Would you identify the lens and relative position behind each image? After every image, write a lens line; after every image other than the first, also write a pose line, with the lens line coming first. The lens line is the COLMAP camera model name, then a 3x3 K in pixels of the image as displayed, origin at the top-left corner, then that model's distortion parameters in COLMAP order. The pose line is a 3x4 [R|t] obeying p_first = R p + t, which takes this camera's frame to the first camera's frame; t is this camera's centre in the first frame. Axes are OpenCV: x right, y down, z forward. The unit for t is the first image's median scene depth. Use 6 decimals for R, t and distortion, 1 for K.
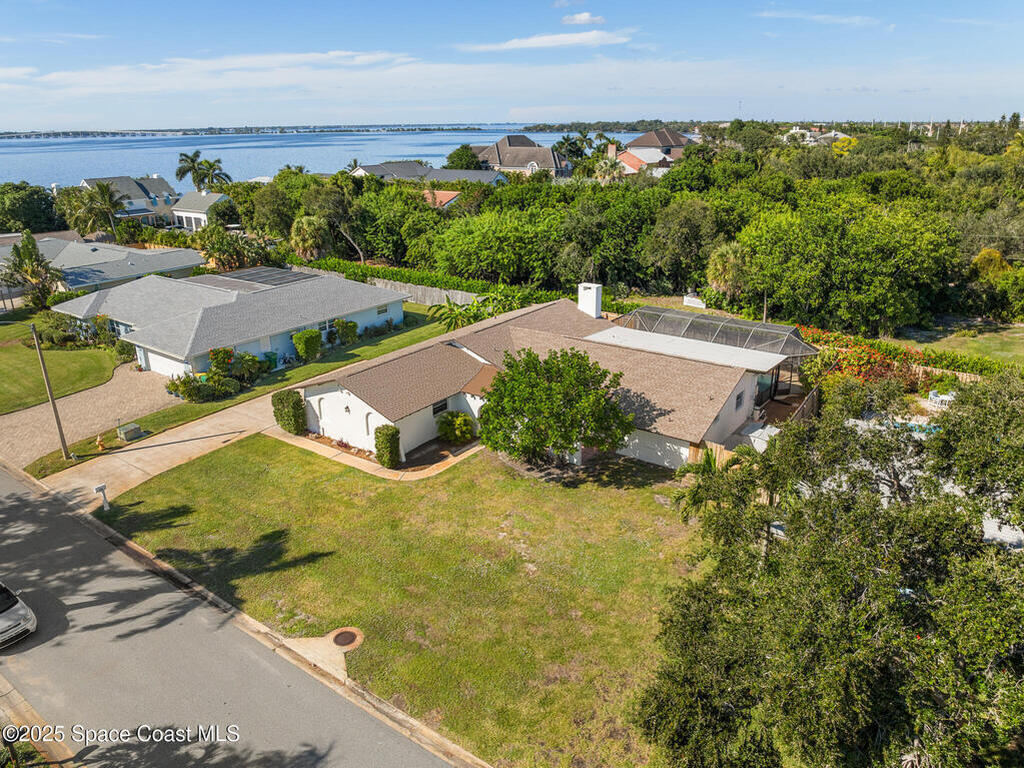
lens RADIAL K [[714.0, 0, 510.7], [0, 714.0, 370.6], [0, 0, 1]] dist [-0.046469, 0.002521]
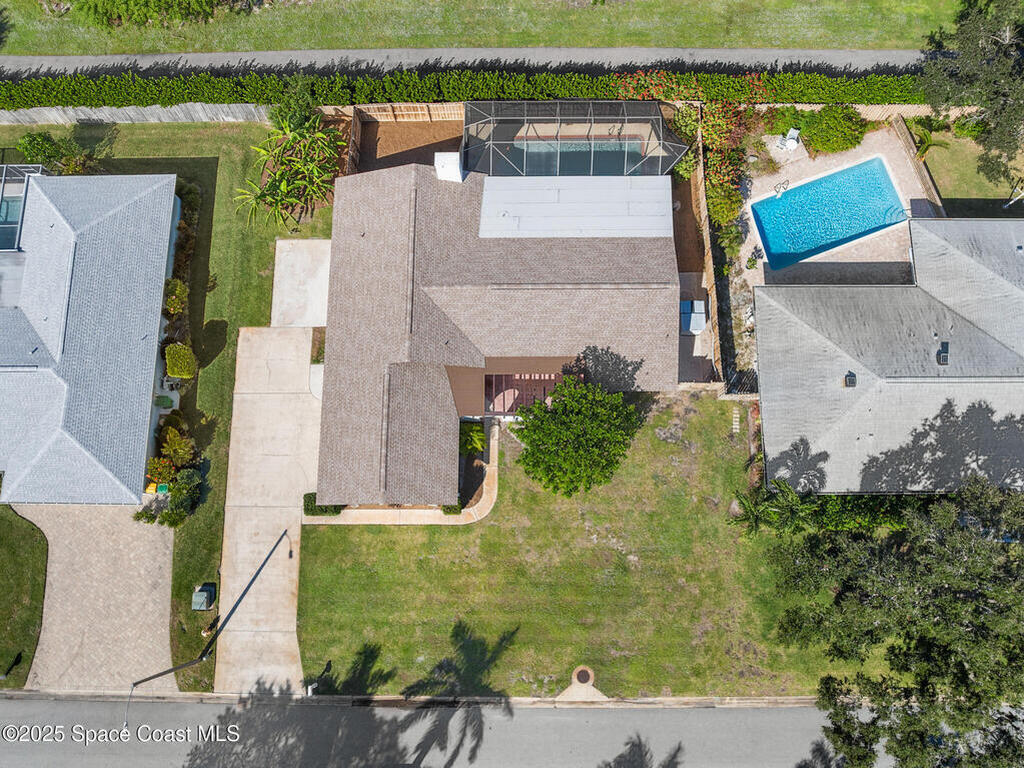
lens RADIAL K [[714.0, 0, 510.7], [0, 714.0, 370.6], [0, 0, 1]] dist [-0.046469, 0.002521]
pose [[0.808018, -0.576436, 0.121773, -0.111198], [0.201490, 0.464600, 0.862293, -1.041720], [-0.553632, -0.672212, 0.491551, 0.532106]]
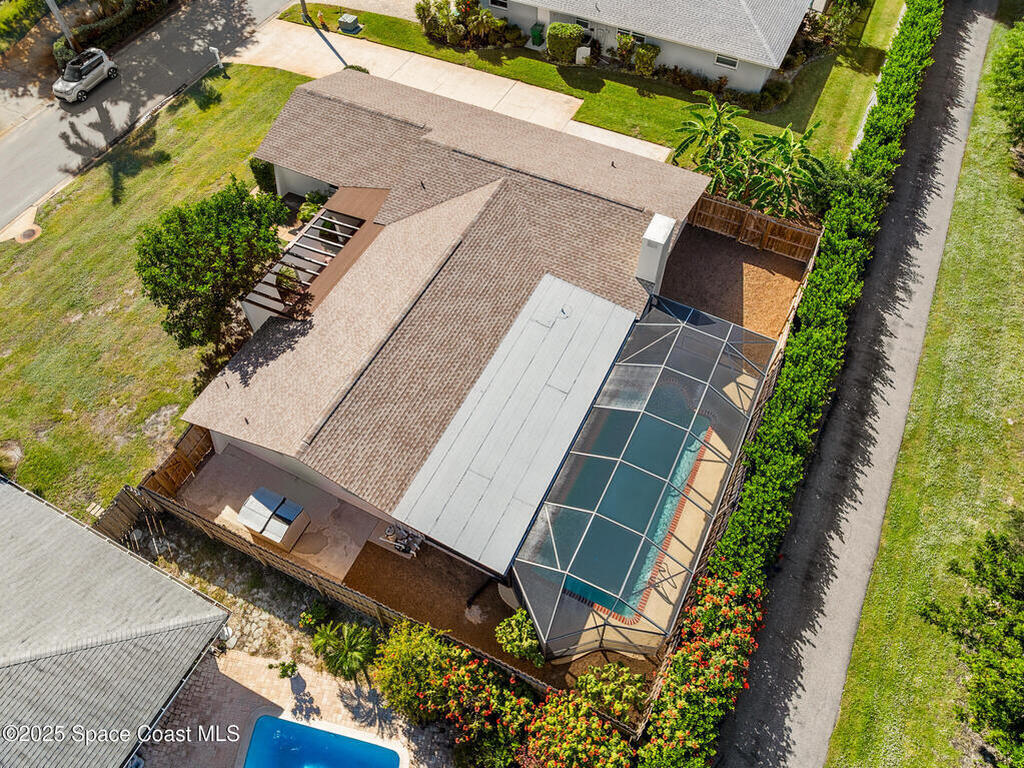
lens RADIAL K [[707.4, 0, 530.5], [0, 707.4, 386.1], [0, 0, 1]] dist [-0.045550, 0.004701]
pose [[0.178709, 0.827451, -0.532342, 0.698166], [-0.324012, 0.560366, 0.762238, -0.627762], [0.929021, 0.036266, 0.368247, 1.029006]]
